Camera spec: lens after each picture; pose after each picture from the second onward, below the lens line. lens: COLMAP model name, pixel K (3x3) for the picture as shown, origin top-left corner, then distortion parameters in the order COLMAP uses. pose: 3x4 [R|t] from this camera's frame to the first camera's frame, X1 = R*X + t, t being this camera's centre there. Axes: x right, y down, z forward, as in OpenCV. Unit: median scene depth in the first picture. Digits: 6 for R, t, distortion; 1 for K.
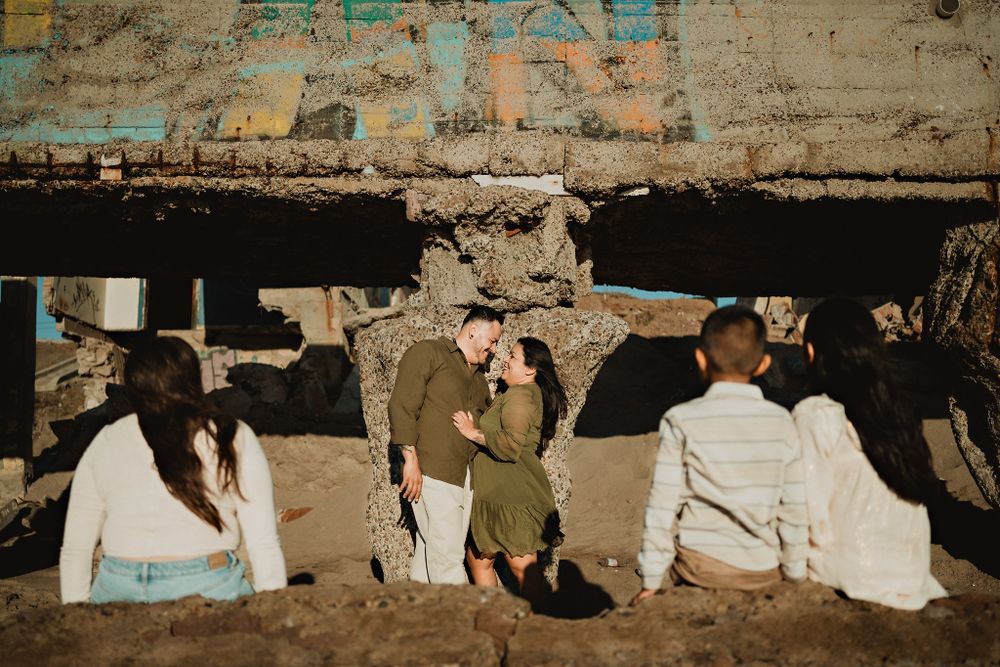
lens RADIAL K [[1021.5, 0, 483.5], [0, 1021.5, 335.1], [0, 0, 1]] dist [-0.026335, 0.109852]
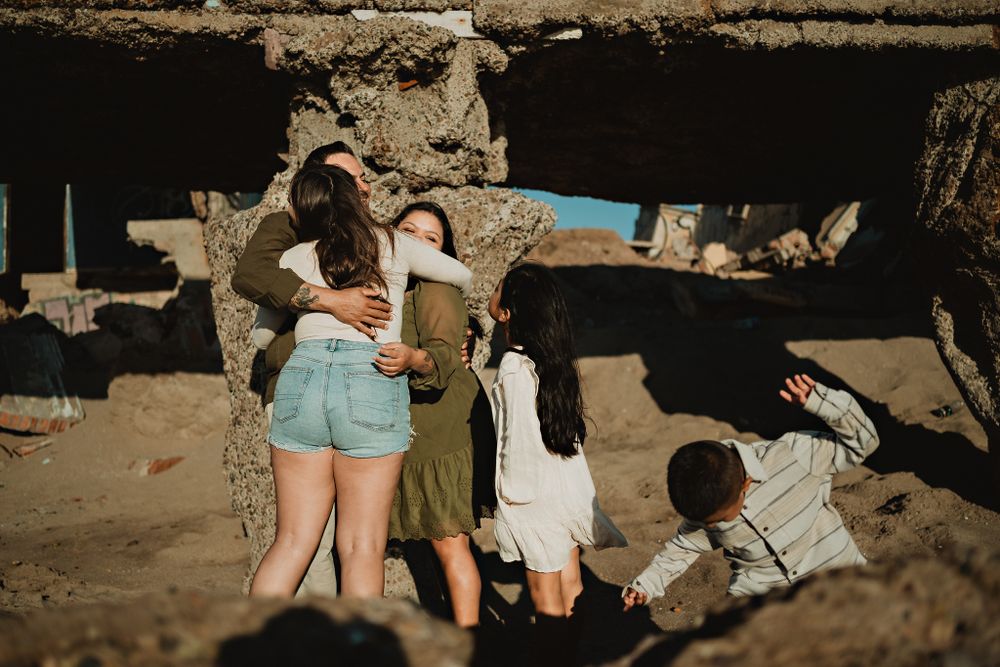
lens RADIAL K [[1021.5, 0, 483.5], [0, 1021.5, 335.1], [0, 0, 1]] dist [-0.026335, 0.109852]
pose [[0.994667, -0.021371, 0.100901, 0.004315], [0.016024, 0.998439, 0.053502, 0.044993], [-0.101887, -0.051600, 0.993457, 0.223641]]
